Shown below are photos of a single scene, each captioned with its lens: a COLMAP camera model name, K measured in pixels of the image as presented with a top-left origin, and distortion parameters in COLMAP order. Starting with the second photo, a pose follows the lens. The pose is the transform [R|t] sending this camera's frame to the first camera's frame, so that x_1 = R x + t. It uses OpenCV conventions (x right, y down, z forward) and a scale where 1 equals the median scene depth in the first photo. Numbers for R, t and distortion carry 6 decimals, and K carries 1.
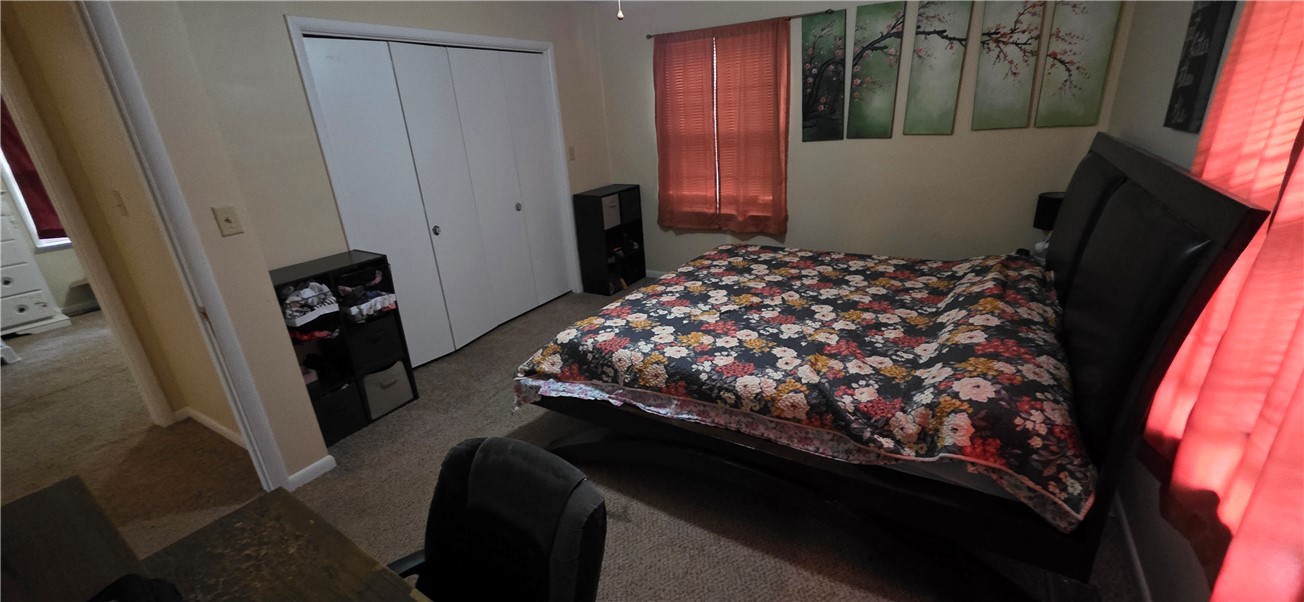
lens RADIAL K [[518.0, 0, 659.7], [0, 518.0, 298.2], [0, 0, 1]] dist [-0.000277, -0.000125]
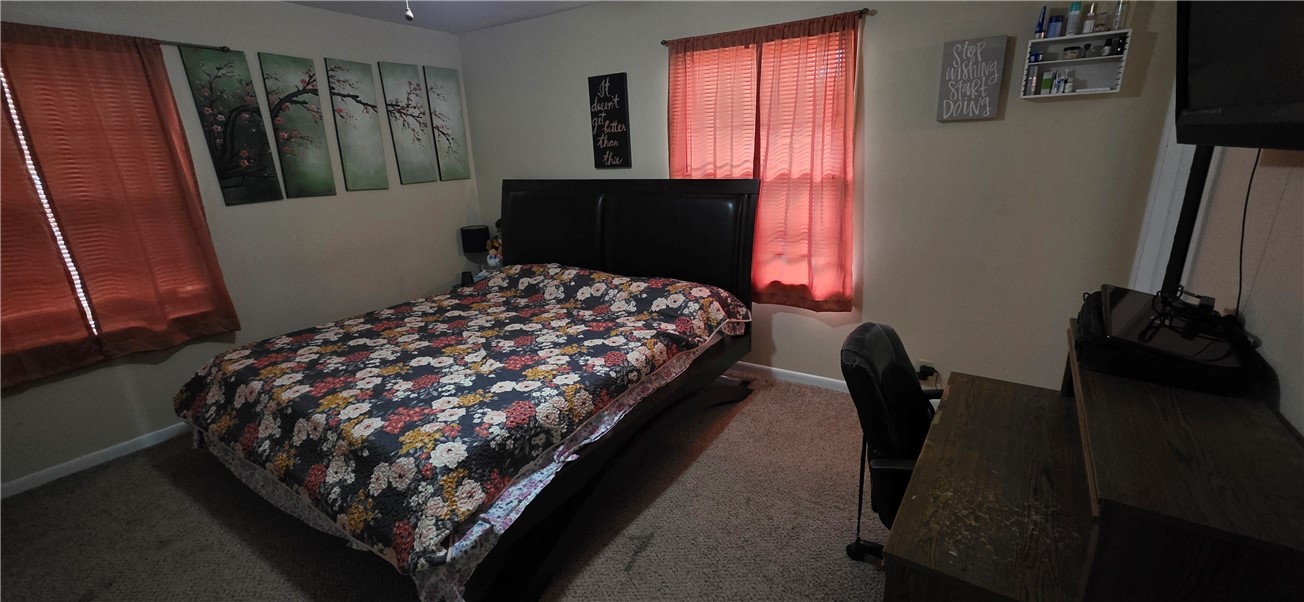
lens RADIAL K [[518.0, 0, 659.7], [0, 518.0, 298.2], [0, 0, 1]] dist [-0.000277, -0.000125]
pose [[0.031467, -0.214714, 0.976170, -0.631683], [0.373041, 0.908604, 0.187828, -0.108964], [-0.927281, 0.358241, 0.108688, 0.488644]]
